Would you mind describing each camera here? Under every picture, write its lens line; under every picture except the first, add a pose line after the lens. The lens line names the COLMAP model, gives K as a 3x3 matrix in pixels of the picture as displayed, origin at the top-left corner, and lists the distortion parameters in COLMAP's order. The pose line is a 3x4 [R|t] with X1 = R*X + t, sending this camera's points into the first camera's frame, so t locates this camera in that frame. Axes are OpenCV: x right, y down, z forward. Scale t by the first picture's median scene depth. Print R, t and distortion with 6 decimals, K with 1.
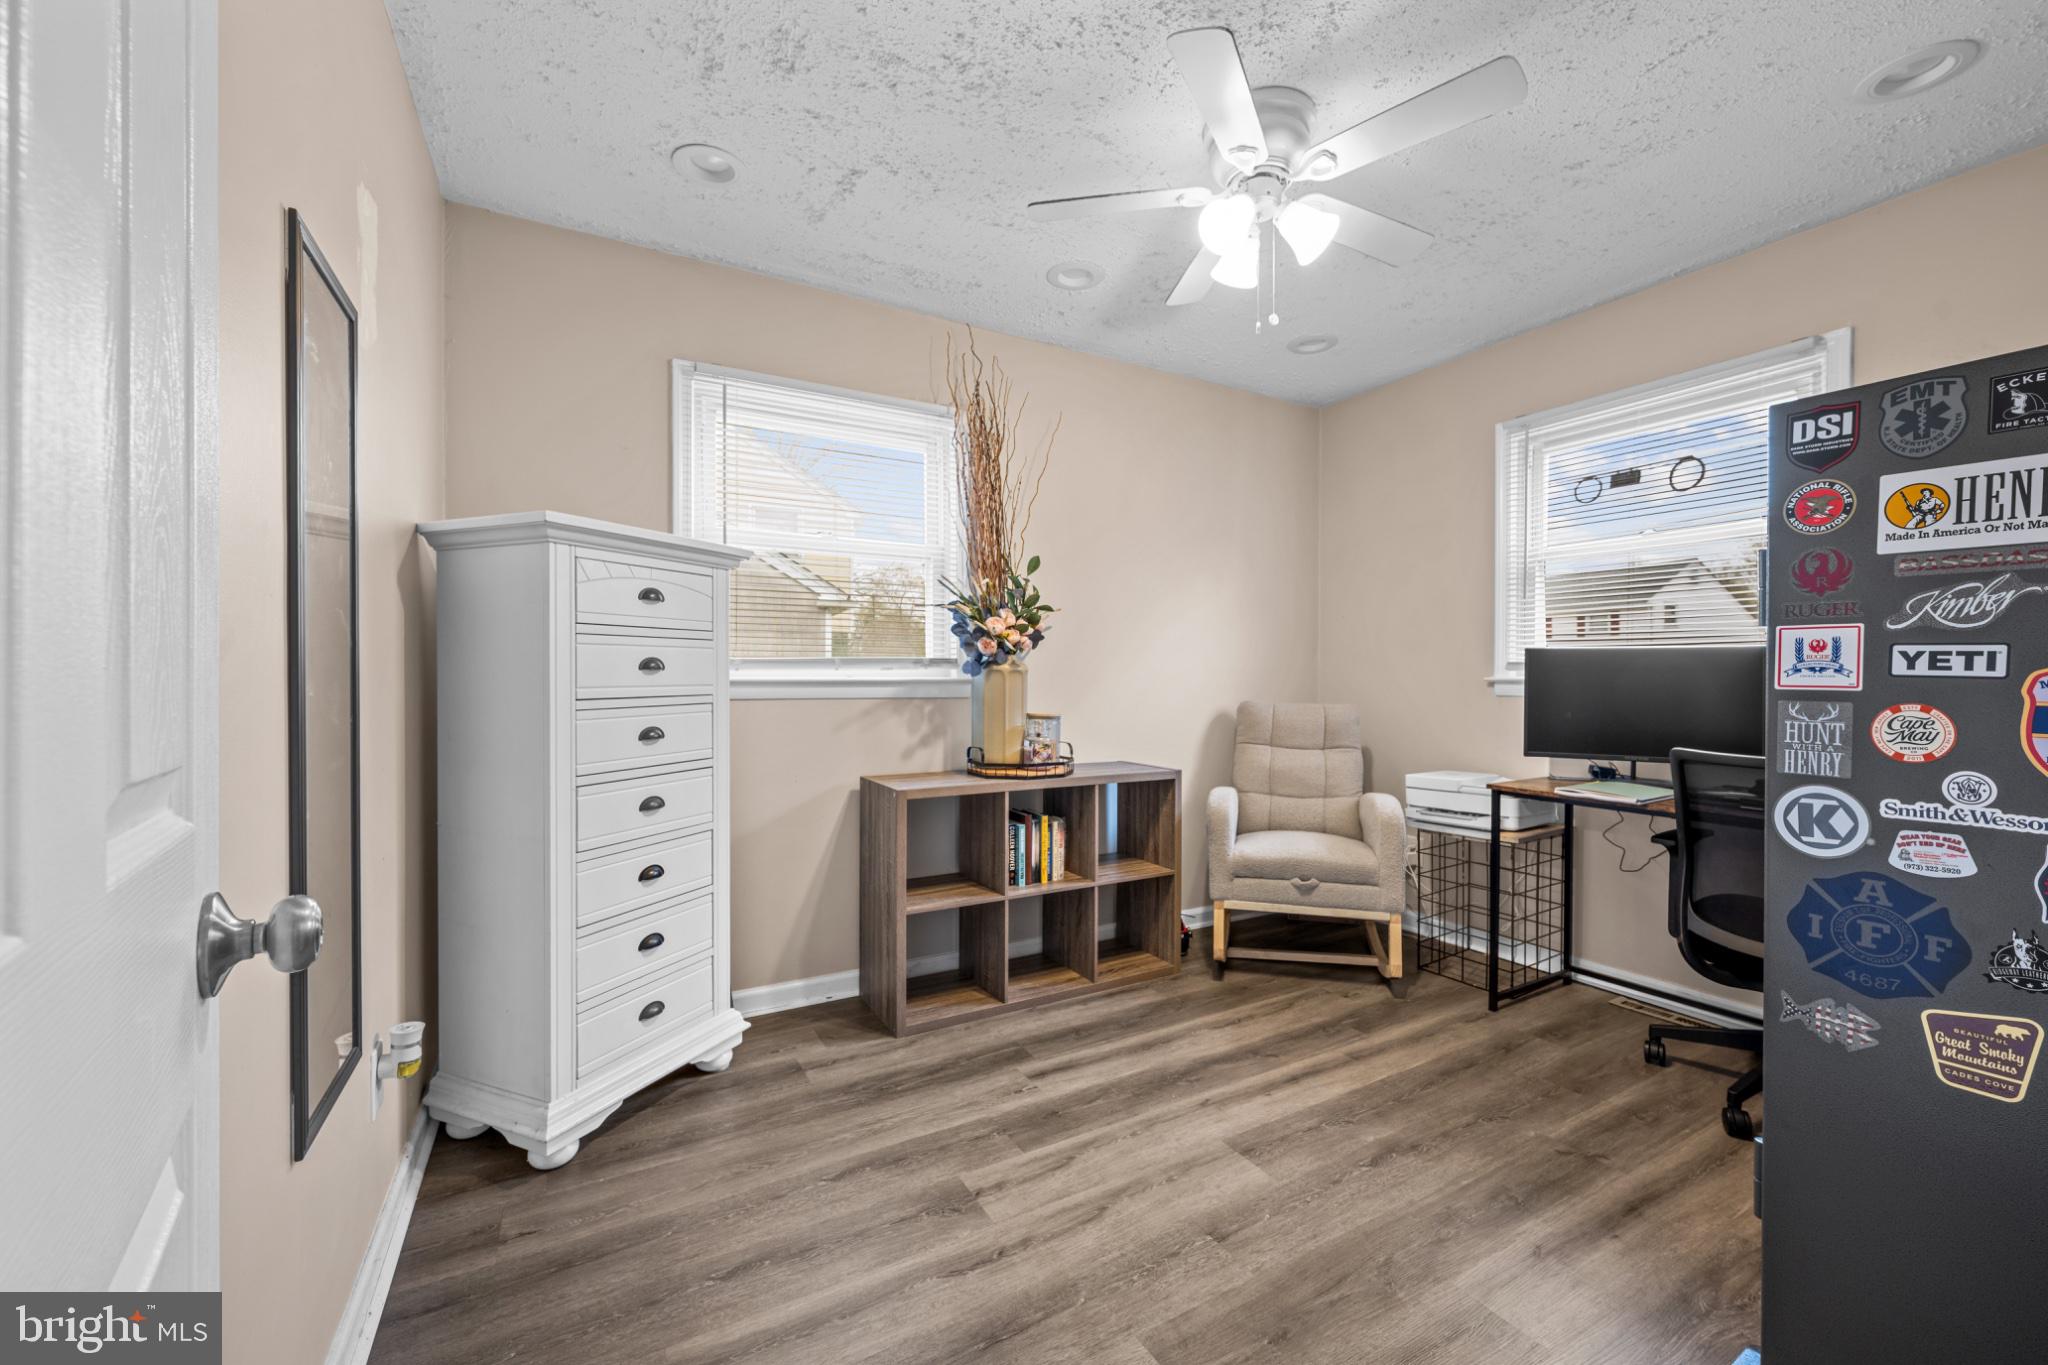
lens RADIAL K [[819.3, 0, 1029.5], [0, 819.3, 681.9], [0, 0, 1]] dist [0.000030, -0.000730]
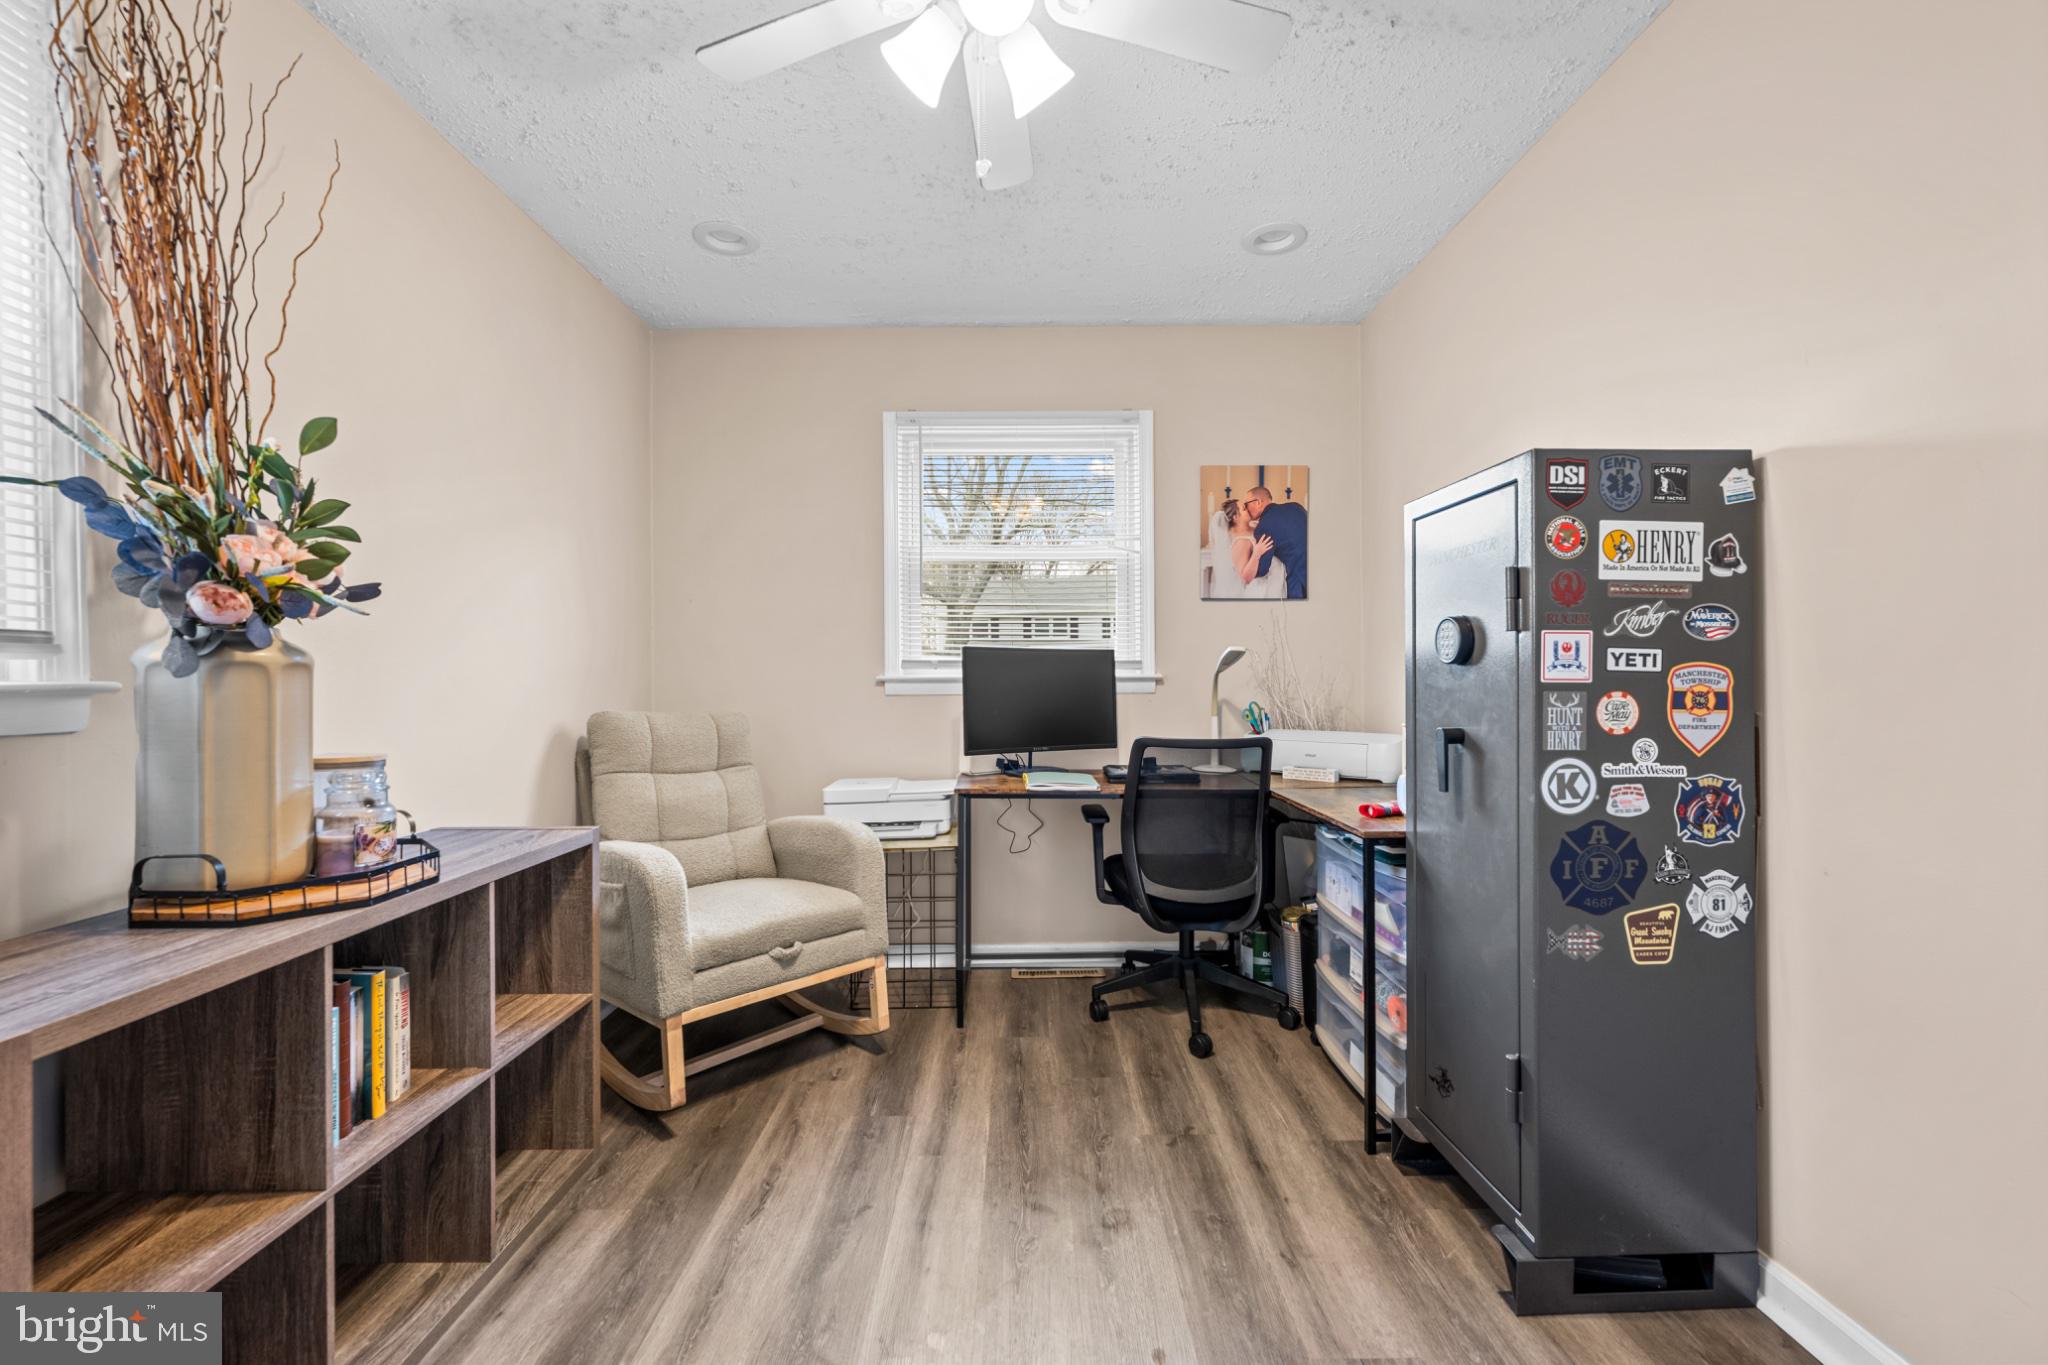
lens RADIAL K [[819.3, 0, 1027.0], [0, 819.3, 677.6], [0, 0, 1]] dist [0.000030, -0.000730]
pose [[0.479606, -0.004959, 0.877470, -0.533250], [0.010514, 0.999945, -0.000096, -0.005867], [-0.877421, 0.009272, 0.479632, 1.104659]]
